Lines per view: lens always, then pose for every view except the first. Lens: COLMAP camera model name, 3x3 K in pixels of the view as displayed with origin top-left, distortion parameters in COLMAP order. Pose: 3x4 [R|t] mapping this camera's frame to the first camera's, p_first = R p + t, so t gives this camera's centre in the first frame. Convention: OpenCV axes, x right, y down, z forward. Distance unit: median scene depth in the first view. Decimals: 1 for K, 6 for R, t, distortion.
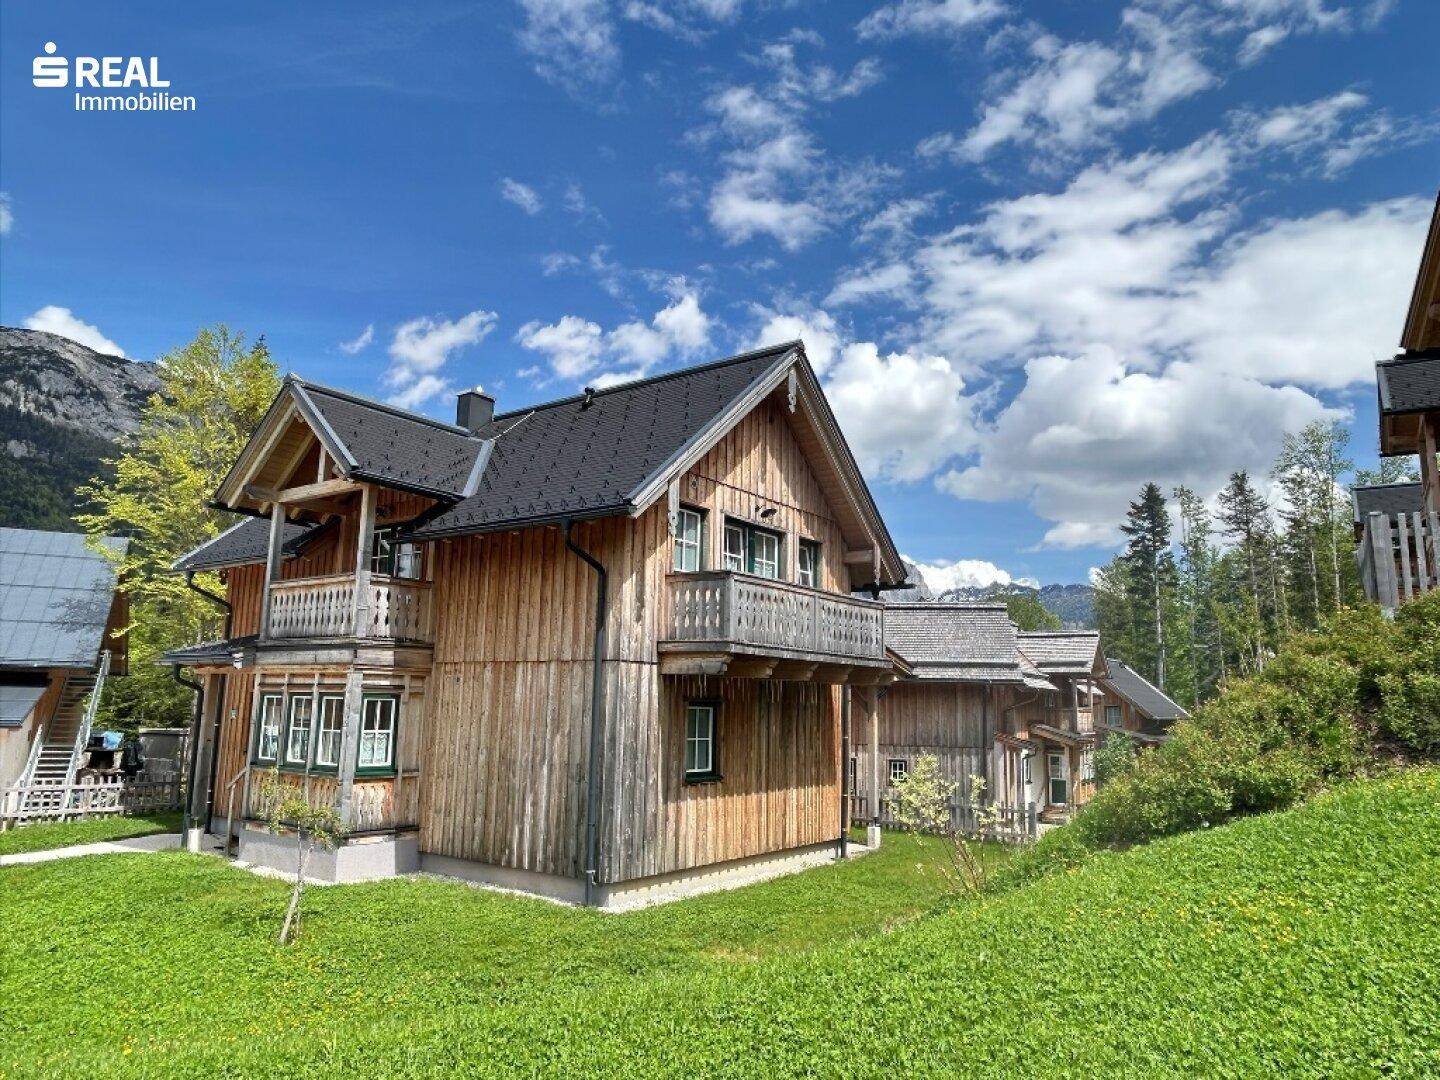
lens RADIAL K [[950.5, 0, 720.2], [0, 950.5, 538.6], [0, 0, 1]] dist [-0.002542, -0.008915]
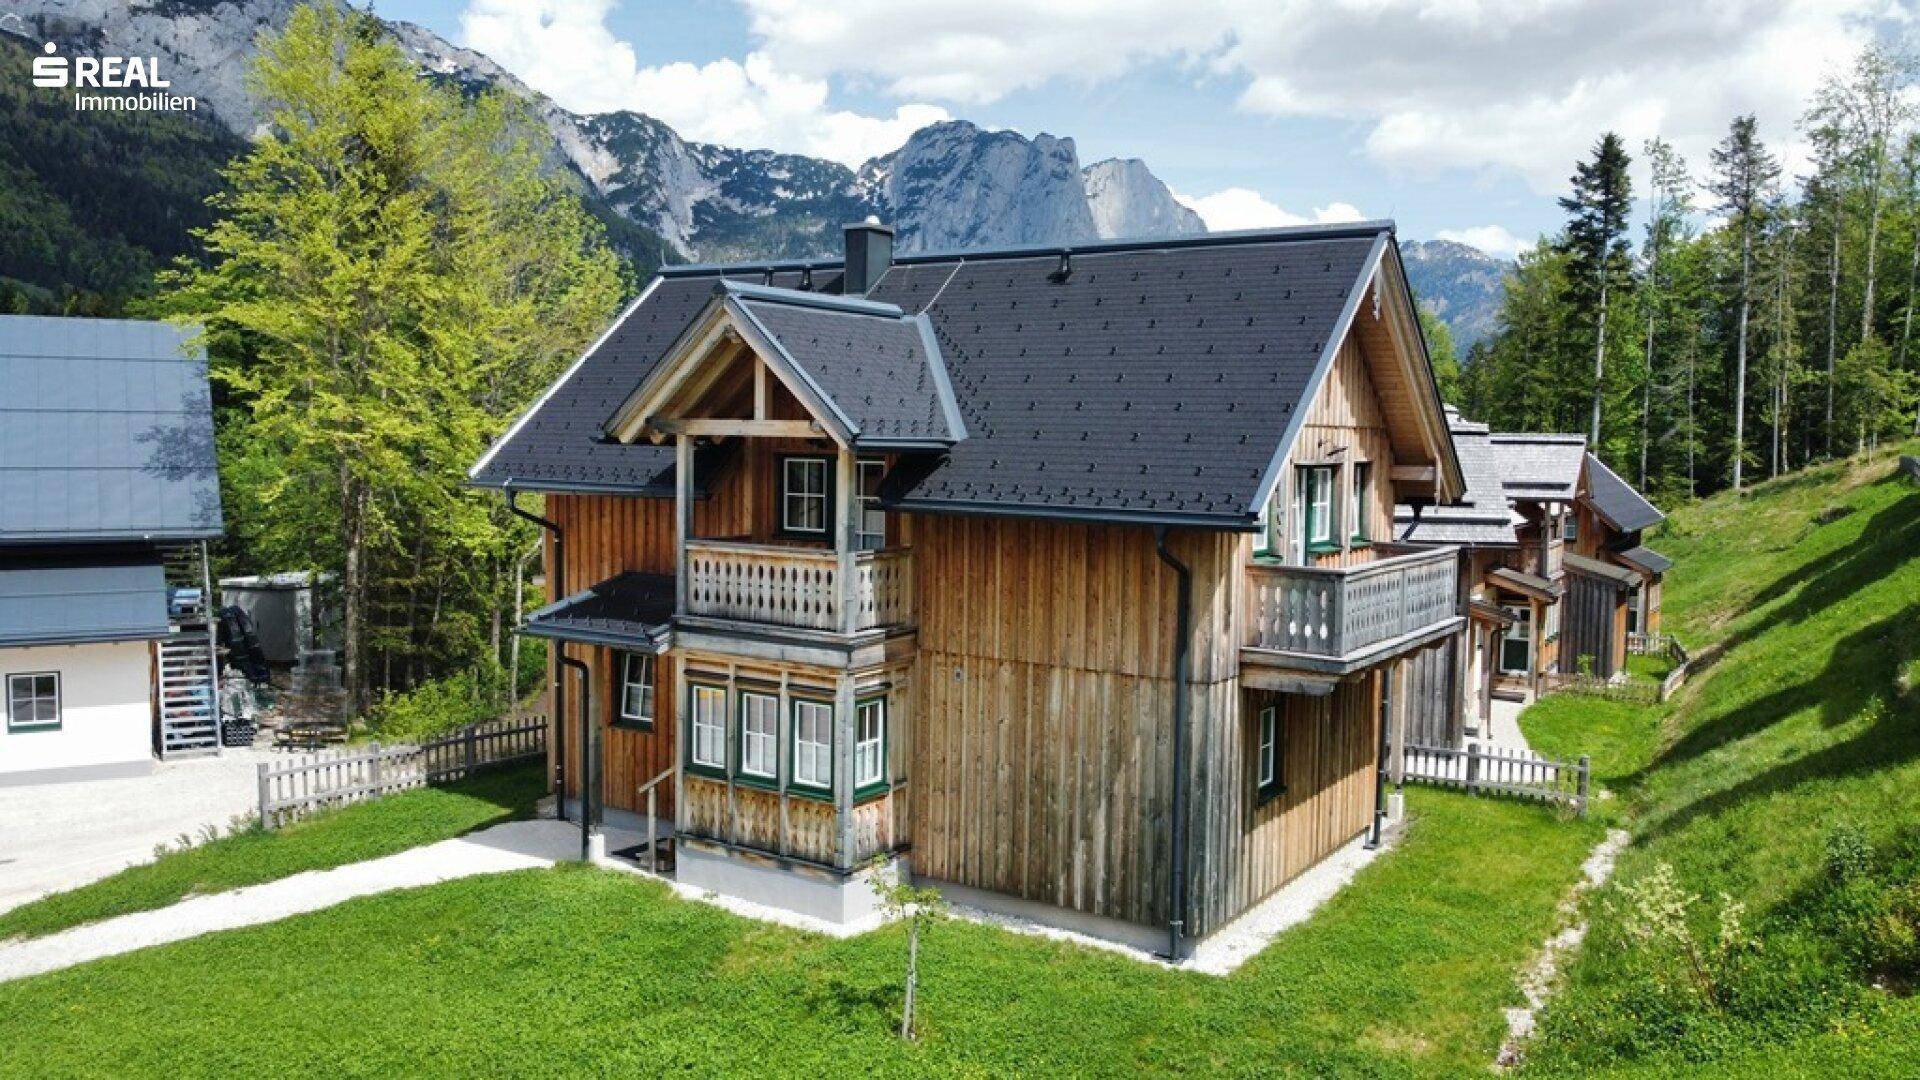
lens RADIAL K [[1459.1, 0, 954.8], [0, 1459.1, 534.0], [0, 0, 1]] dist [0.001907, -0.011345]
pose [[0.999052, -0.009049, 0.042575, -0.317359], [-0.001641, 0.969626, 0.244588, -0.256804], [-0.043495, -0.244426, 0.968692, -0.154889]]
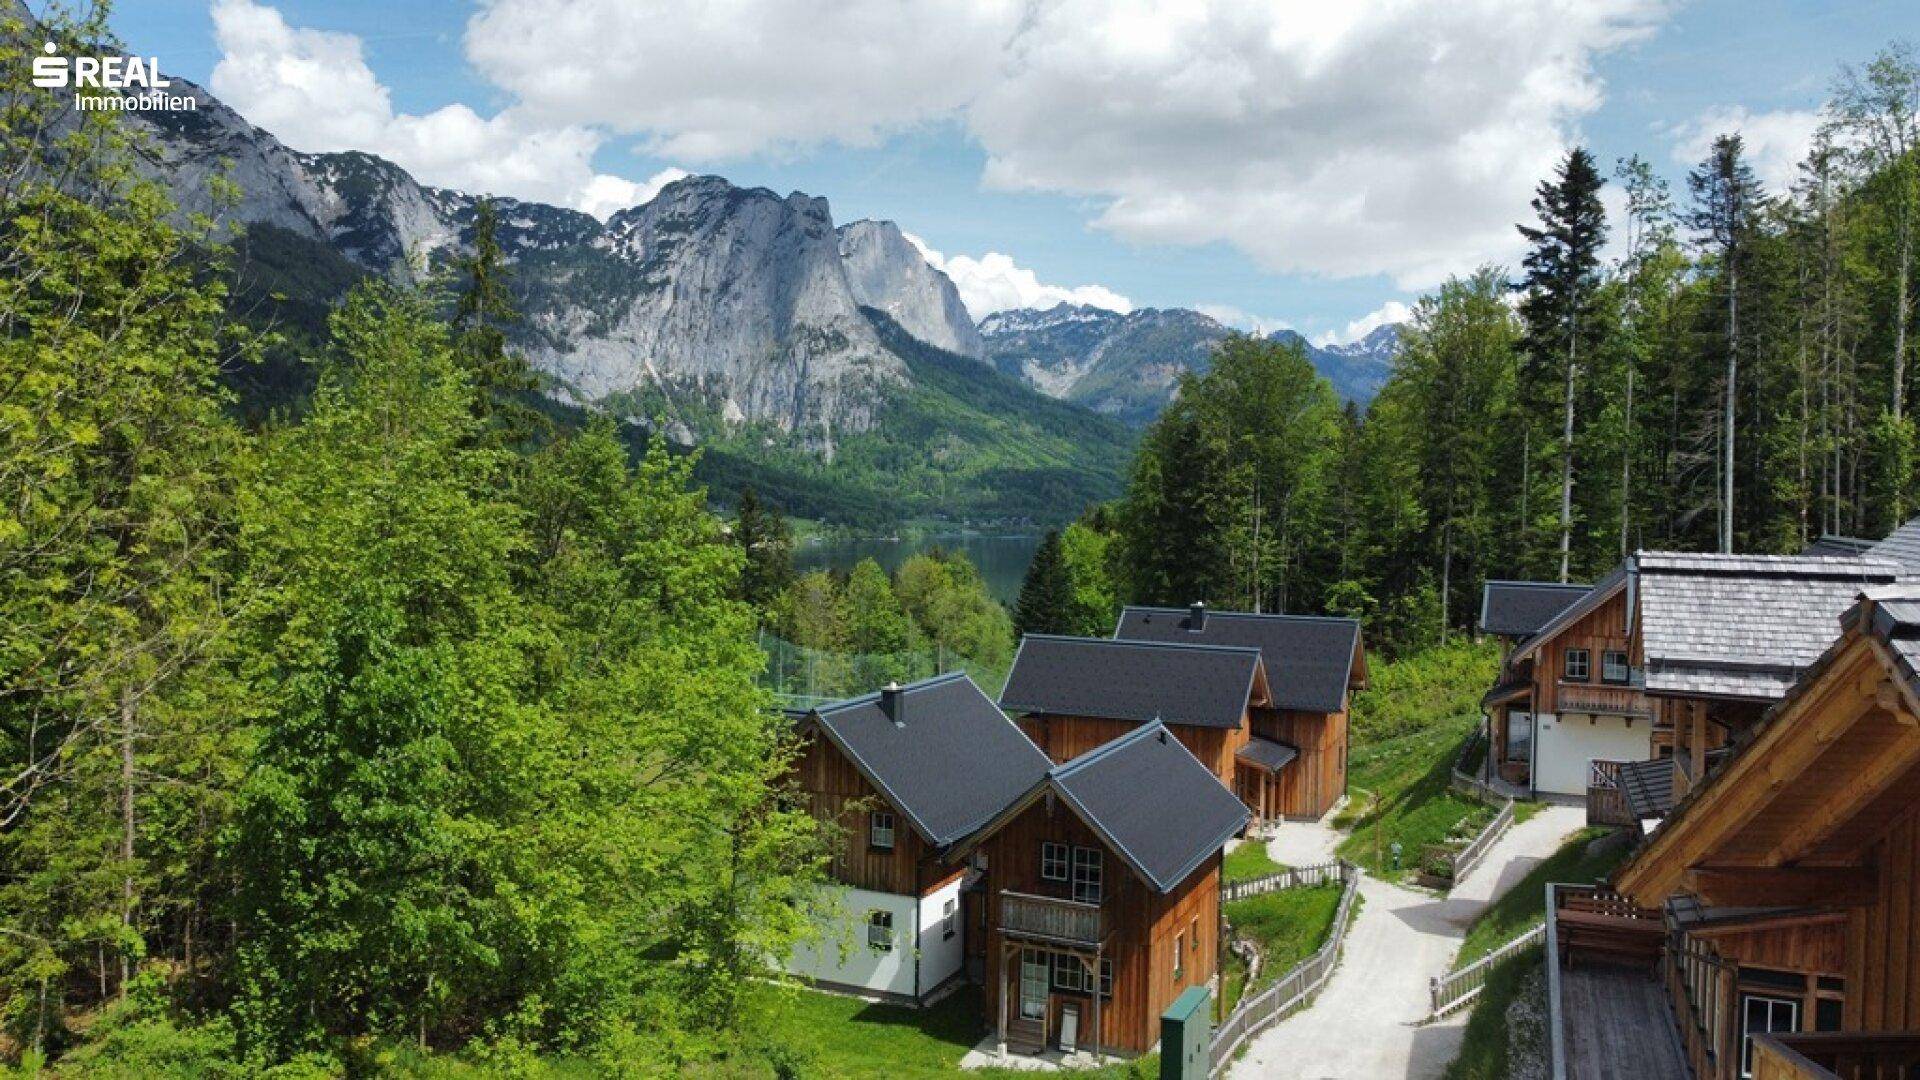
lens RADIAL K [[1459.1, 0, 954.3], [0, 1459.1, 541.1], [0, 0, 1]] dist [0.001907, -0.011345]
pose [[0.977668, -0.009078, 0.209959, -0.527351], [-0.035507, 0.977568, 0.207606, 0.009653], [-0.207134, -0.210424, 0.955415, 1.709106]]
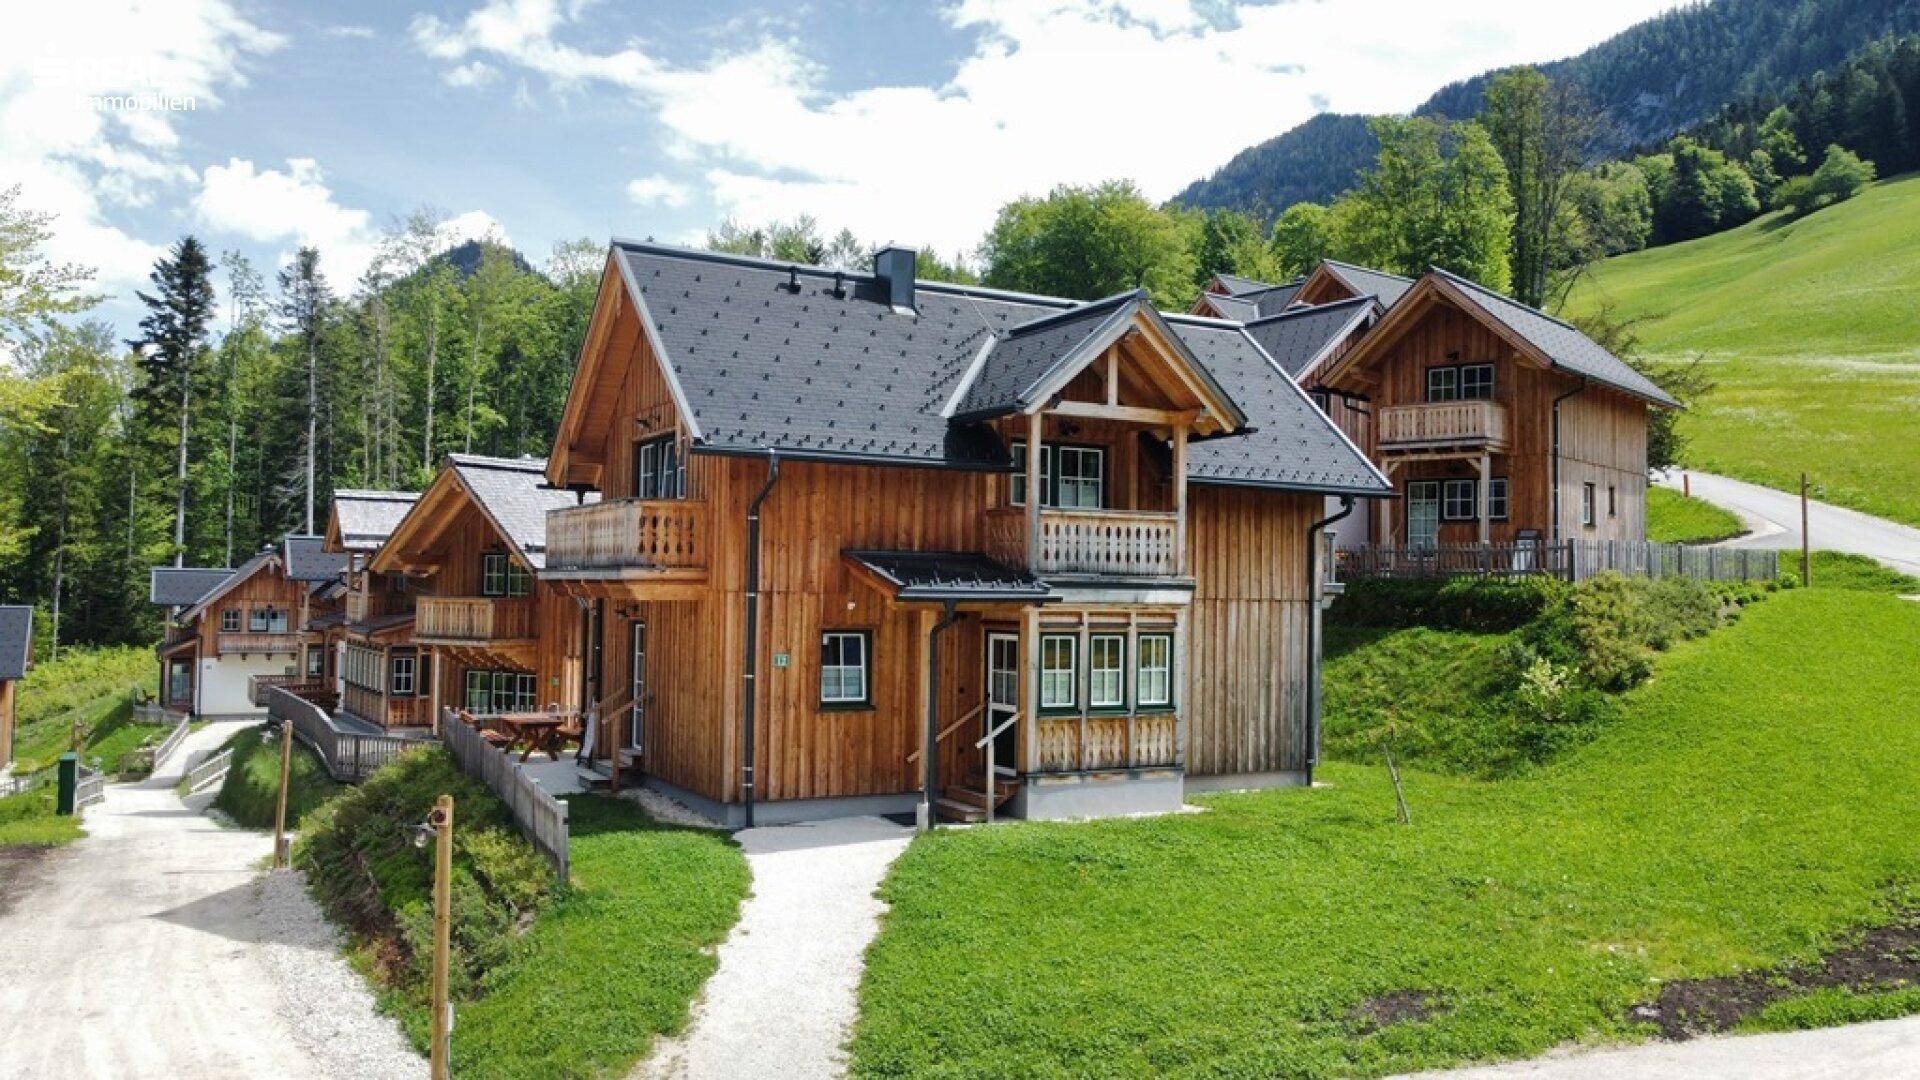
lens RADIAL K [[1459.1, 0, 961.3], [0, 1459.1, 532.6], [0, 0, 1]] dist [0.001907, -0.011345]
pose [[0.414660, 0.020728, 0.909740, -1.765298], [-0.166183, 0.984653, 0.053312, 0.010539], [-0.894673, -0.173290, 0.411741, 0.533203]]
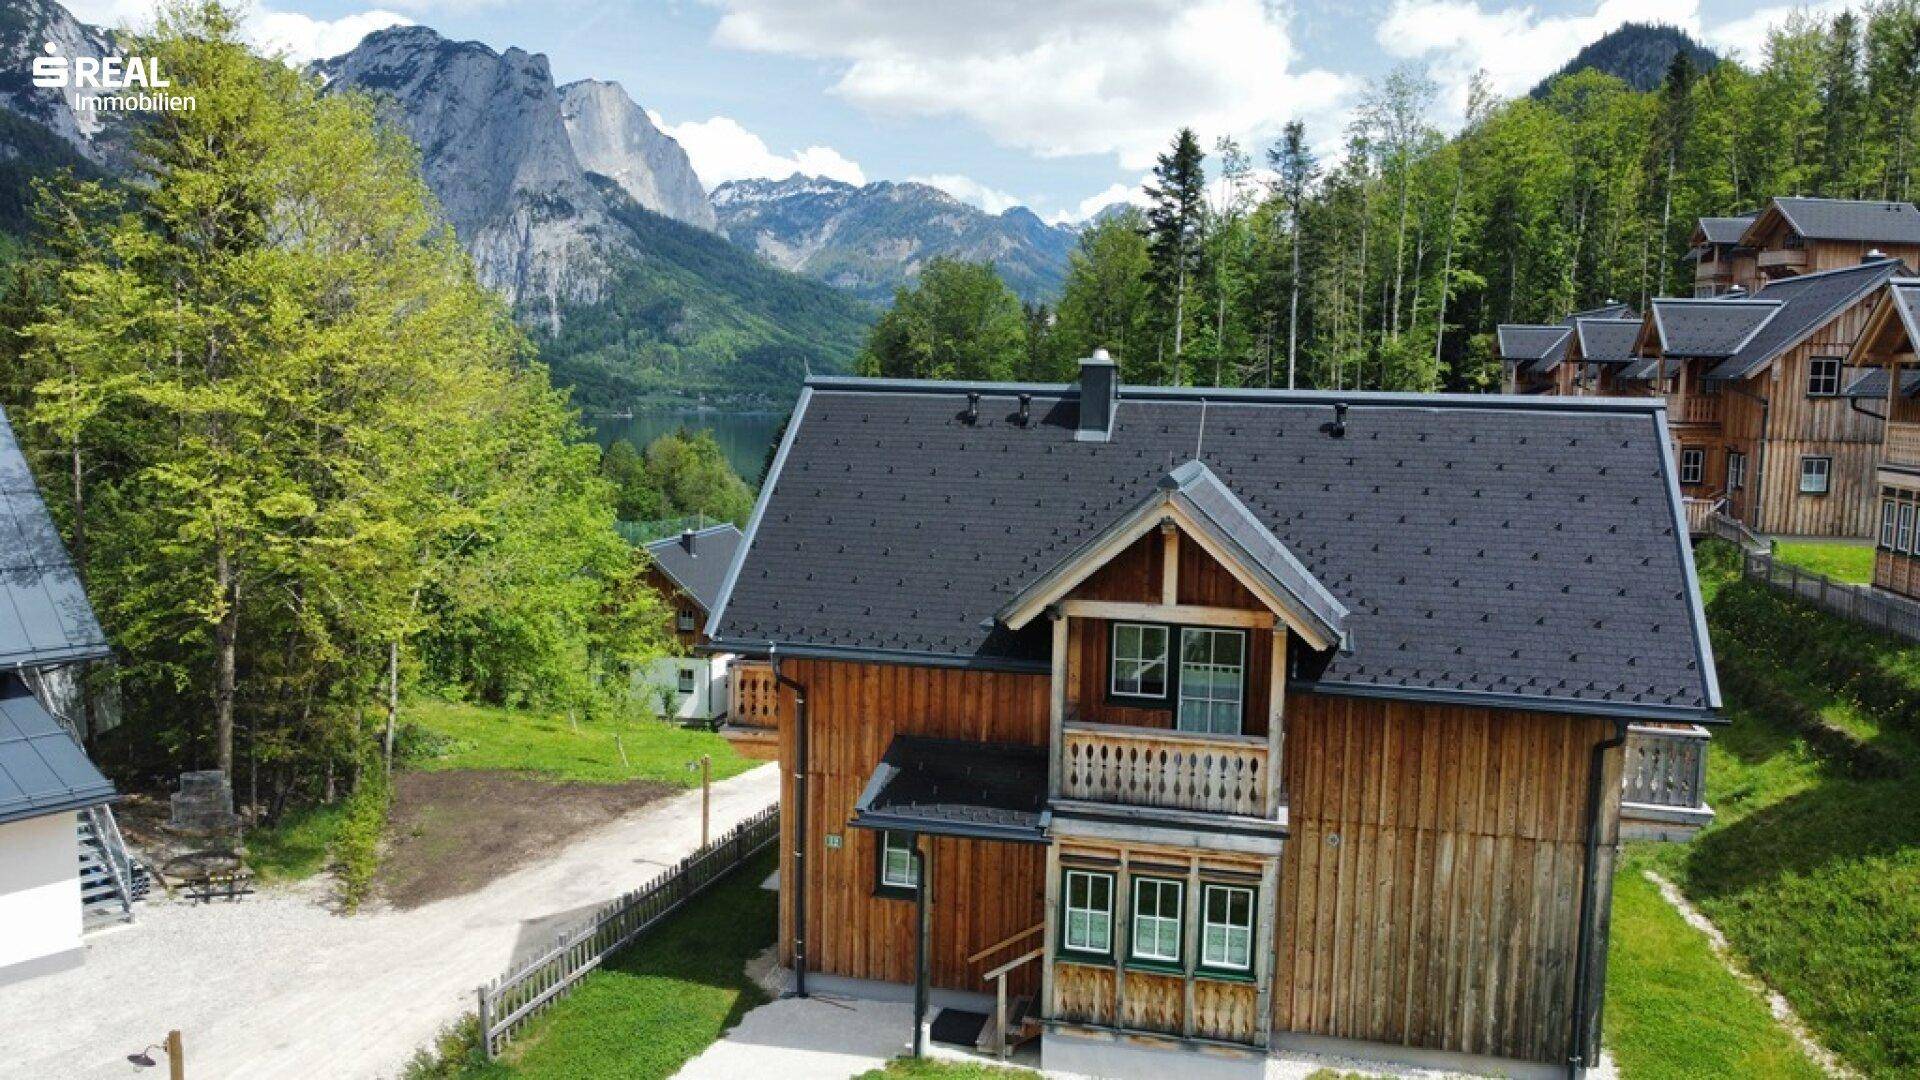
lens RADIAL K [[1459.1, 0, 956.5], [0, 1459.1, 539.6], [0, 0, 1]] dist [0.001907, -0.011345]
pose [[0.924006, -0.043923, 0.379846, -1.009538], [-0.069421, 0.957603, 0.279603, -0.417645], [-0.376023, -0.284725, 0.881782, 0.074012]]
